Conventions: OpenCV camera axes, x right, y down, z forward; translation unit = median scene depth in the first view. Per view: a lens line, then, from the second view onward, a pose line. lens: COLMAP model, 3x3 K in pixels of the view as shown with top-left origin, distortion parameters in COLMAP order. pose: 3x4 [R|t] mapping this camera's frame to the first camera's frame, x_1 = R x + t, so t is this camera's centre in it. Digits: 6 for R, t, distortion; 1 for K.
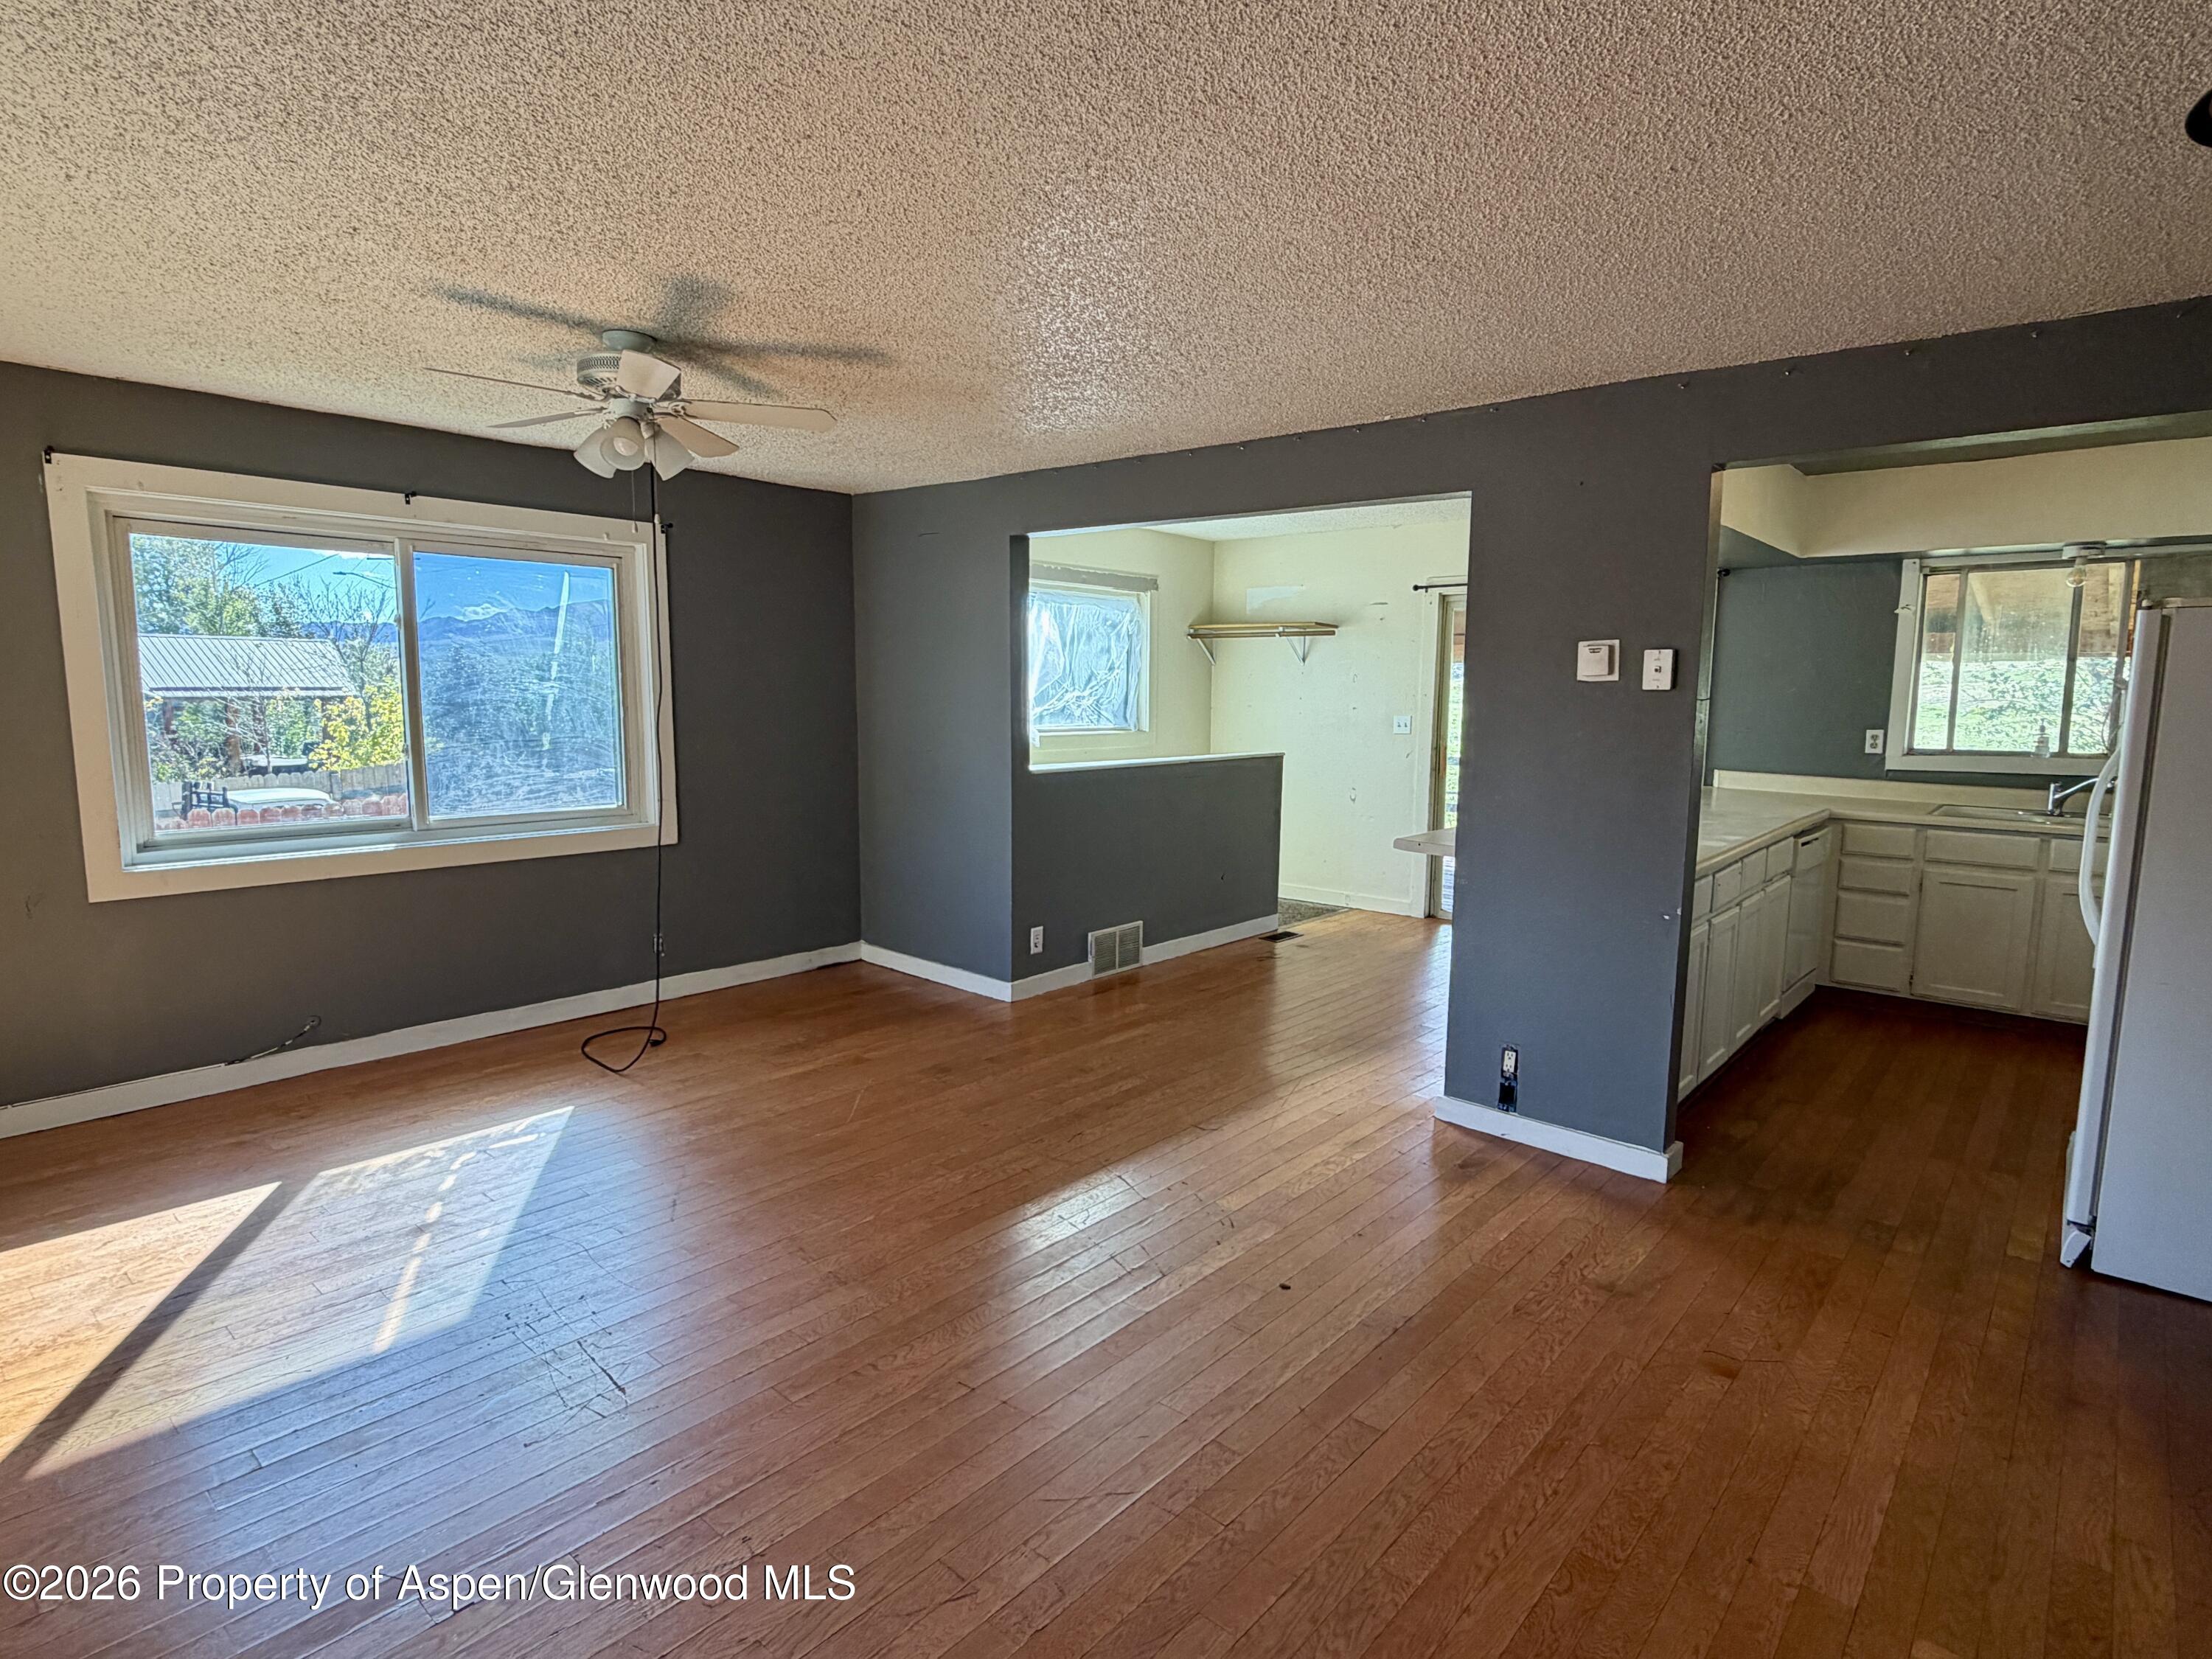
lens RADIAL K [[1167.9, 0, 1102.6], [0, 1167.9, 825.0], [0, 0, 1]] dist [0.002442, -0.002017]
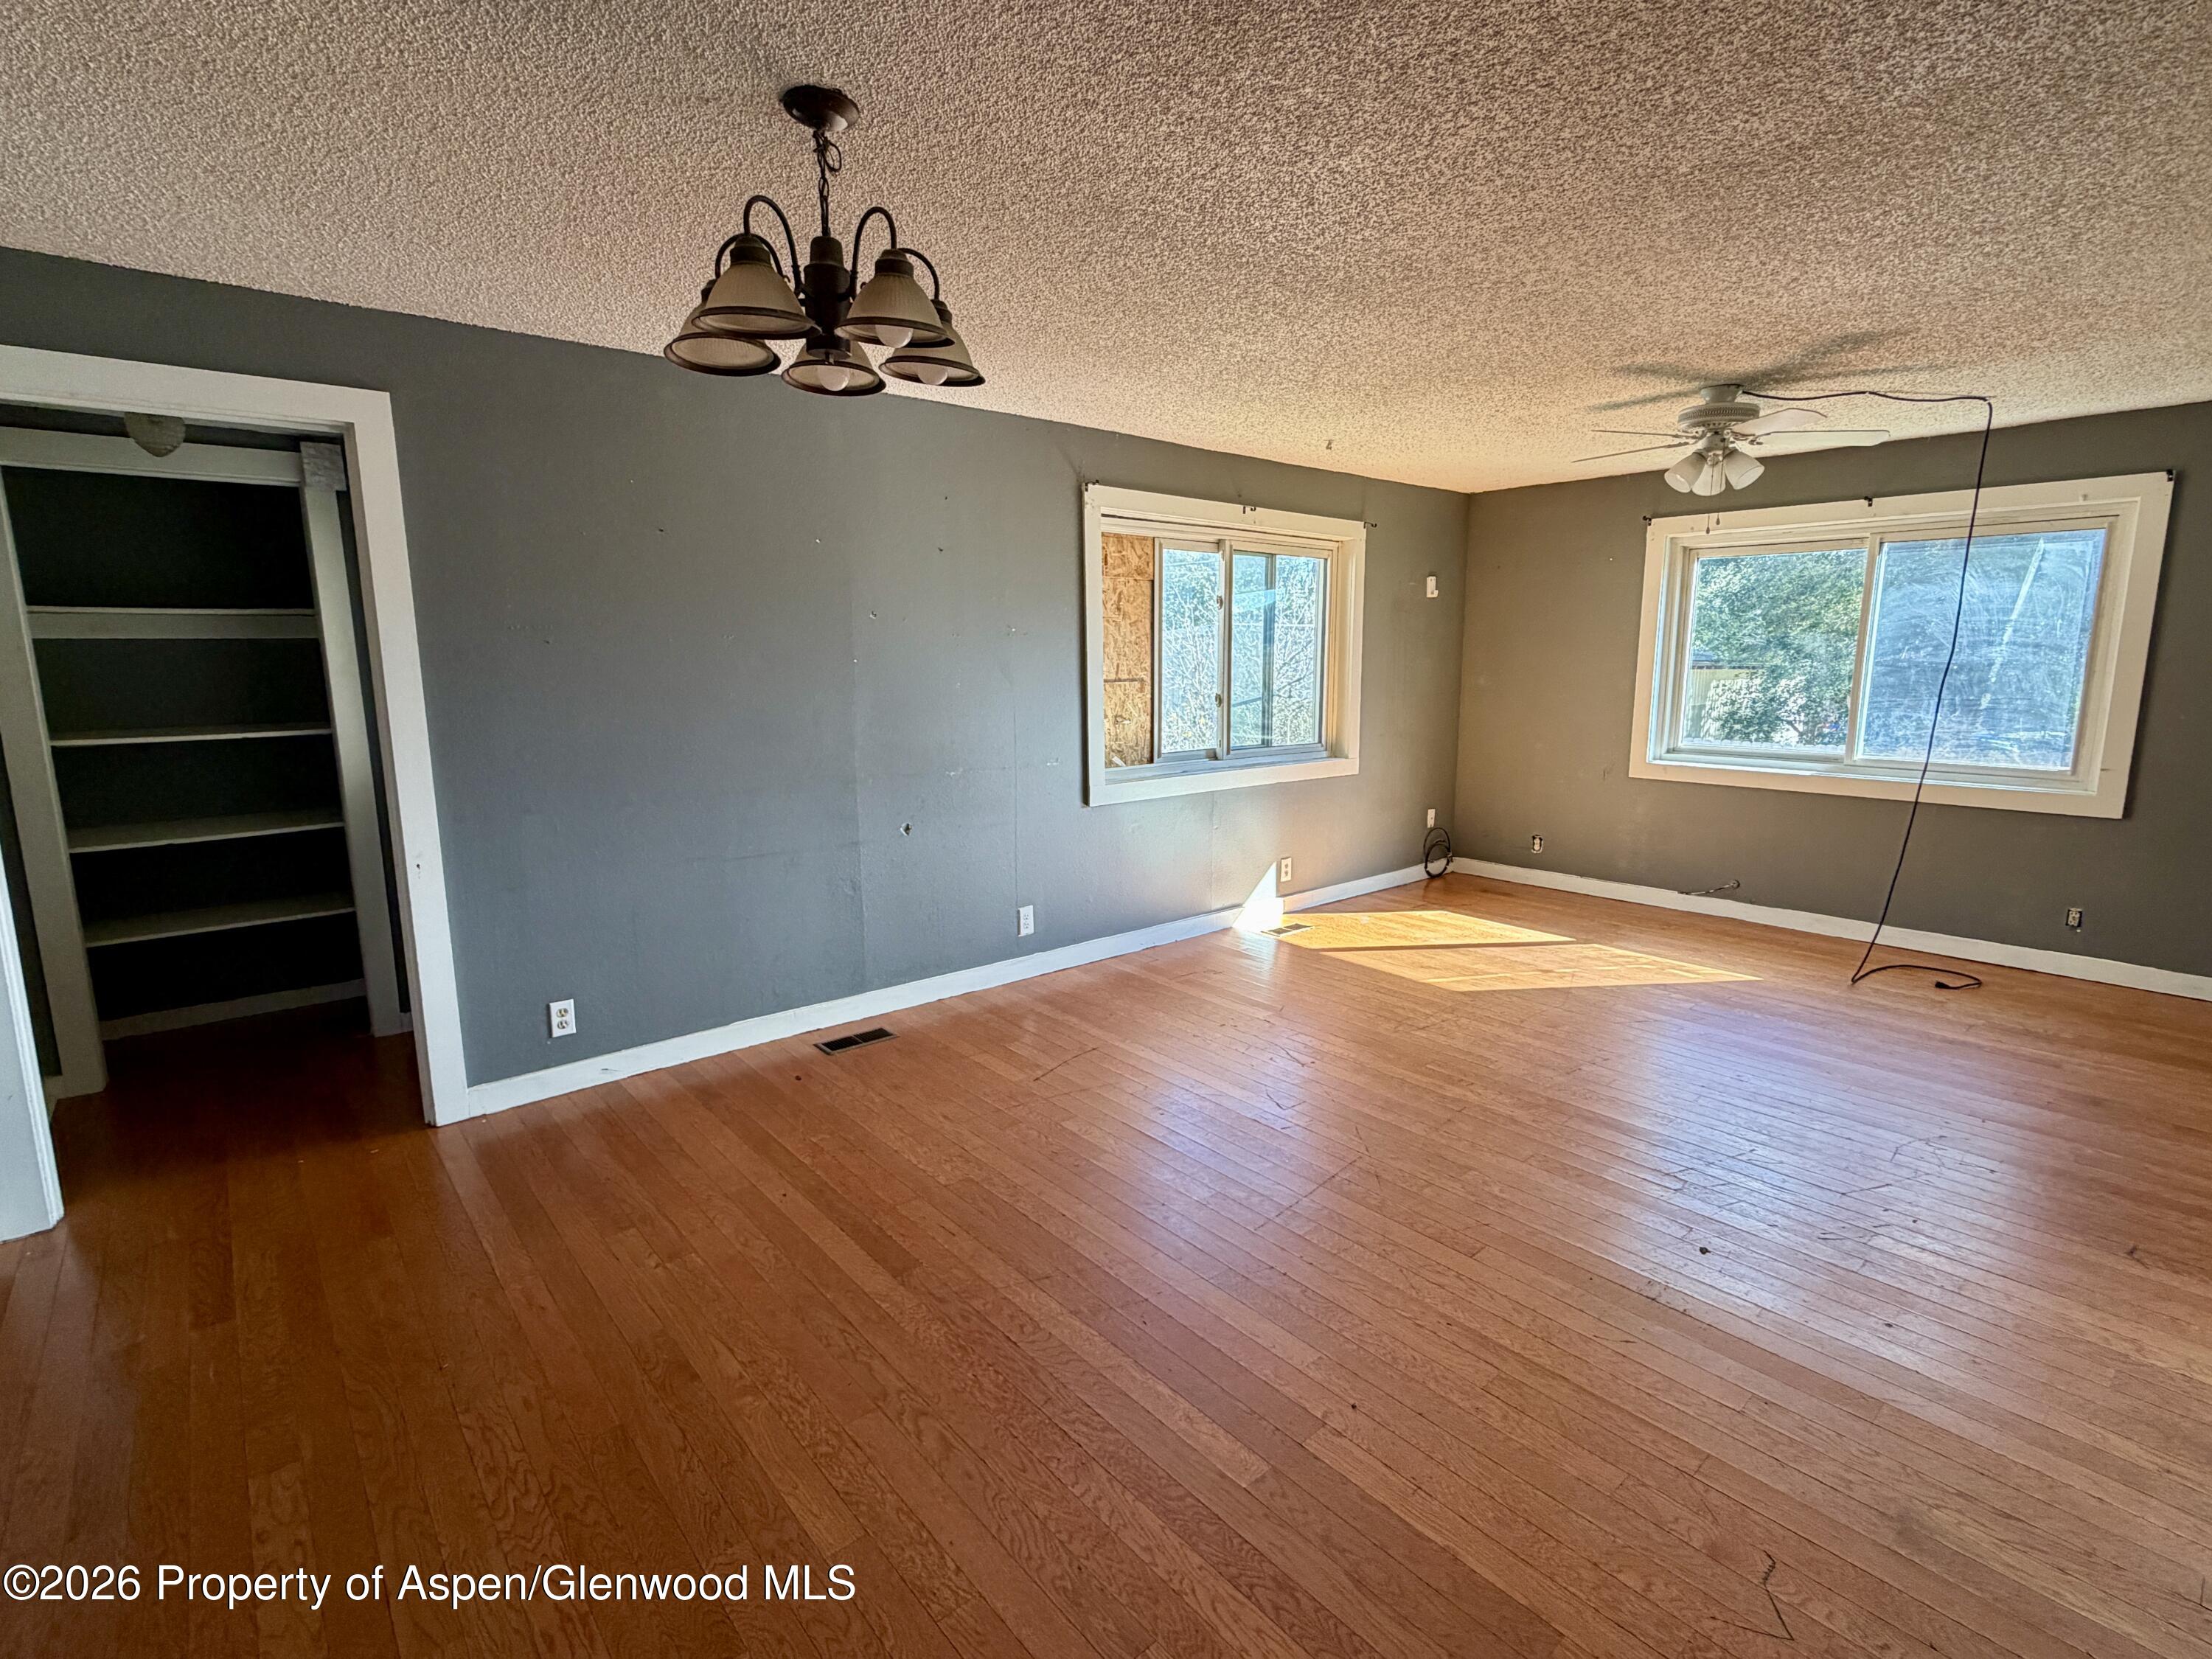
lens RADIAL K [[1062.1, 0, 1094.0], [0, 1062.1, 818.9], [0, 0, 1]] dist [0.000138, 0.000012]
pose [[-0.150307, 0.145226, -0.977915, 0.593980], [-0.116868, 0.979607, 0.163440, -0.027645], [0.981707, 0.138853, -0.130269, 0.313751]]
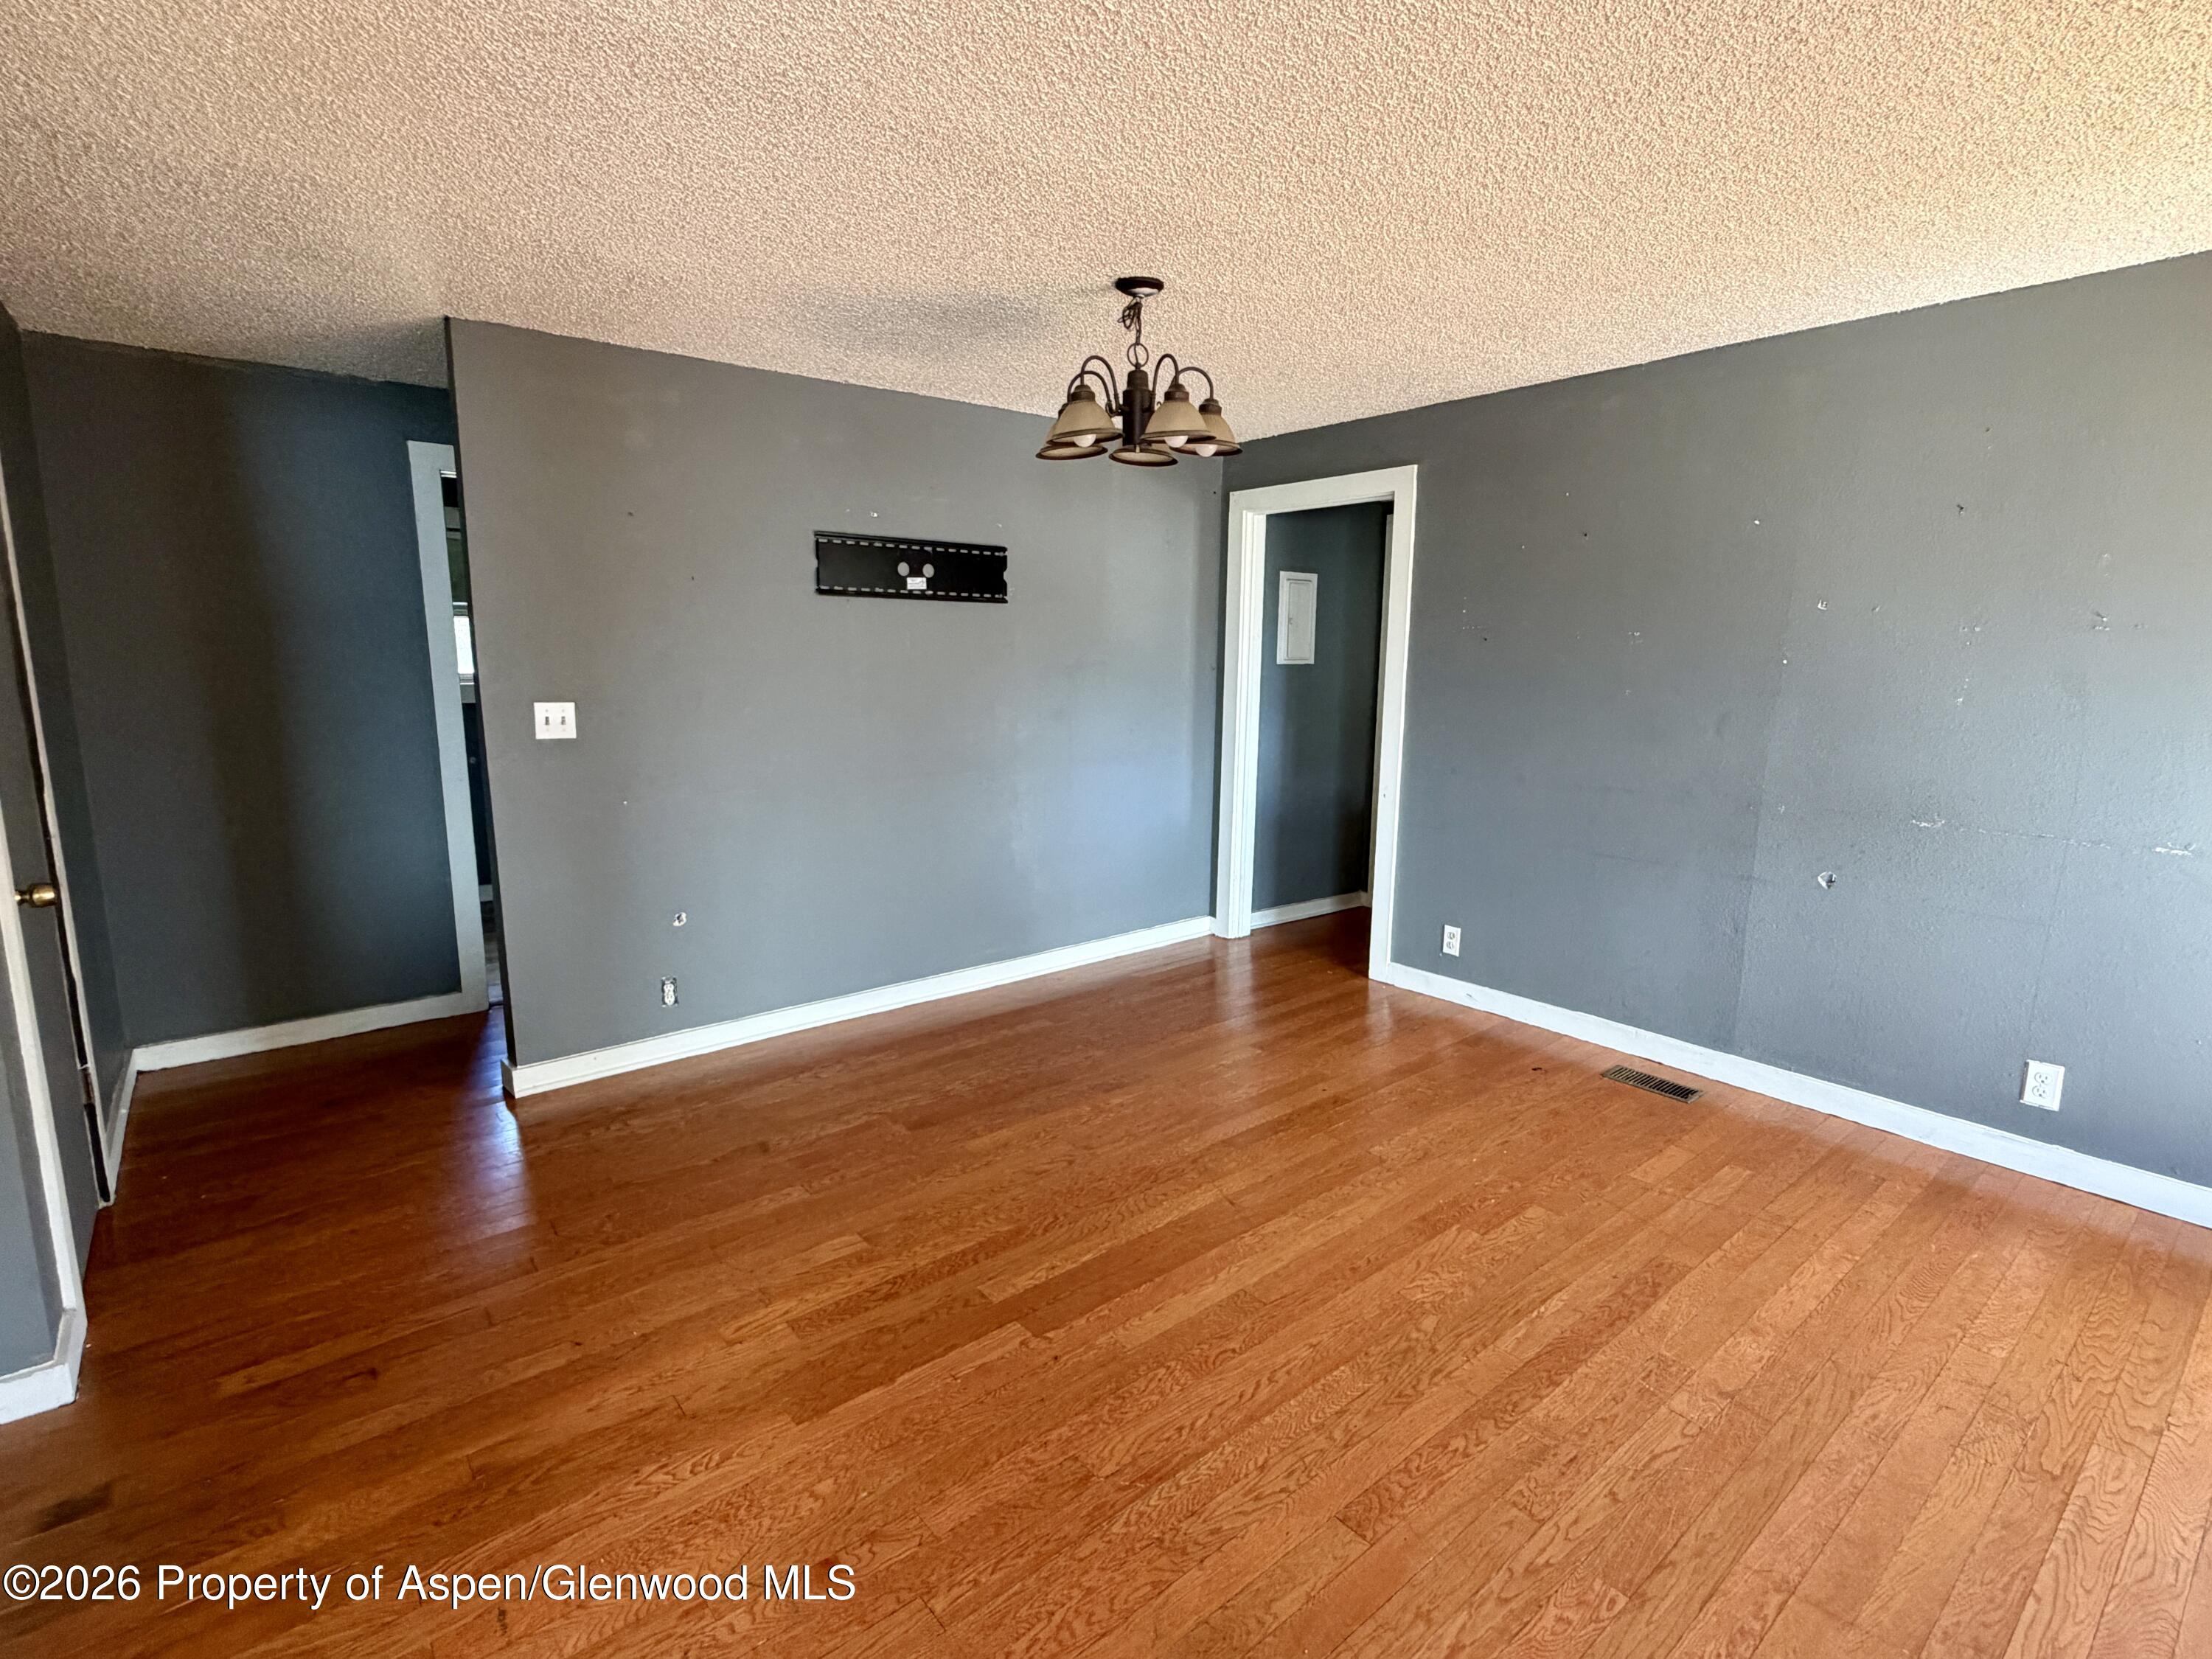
lens RADIAL K [[1062.1, 0, 1113.5], [0, 1062.1, 828.4], [0, 0, 1]] dist [0.000138, 0.000012]
pose [[-0.986184, -0.047233, 0.158775, 0.135625], [0.000837, 0.957055, 0.289906, -0.084790], [-0.165650, 0.286034, -0.943793, 0.730929]]
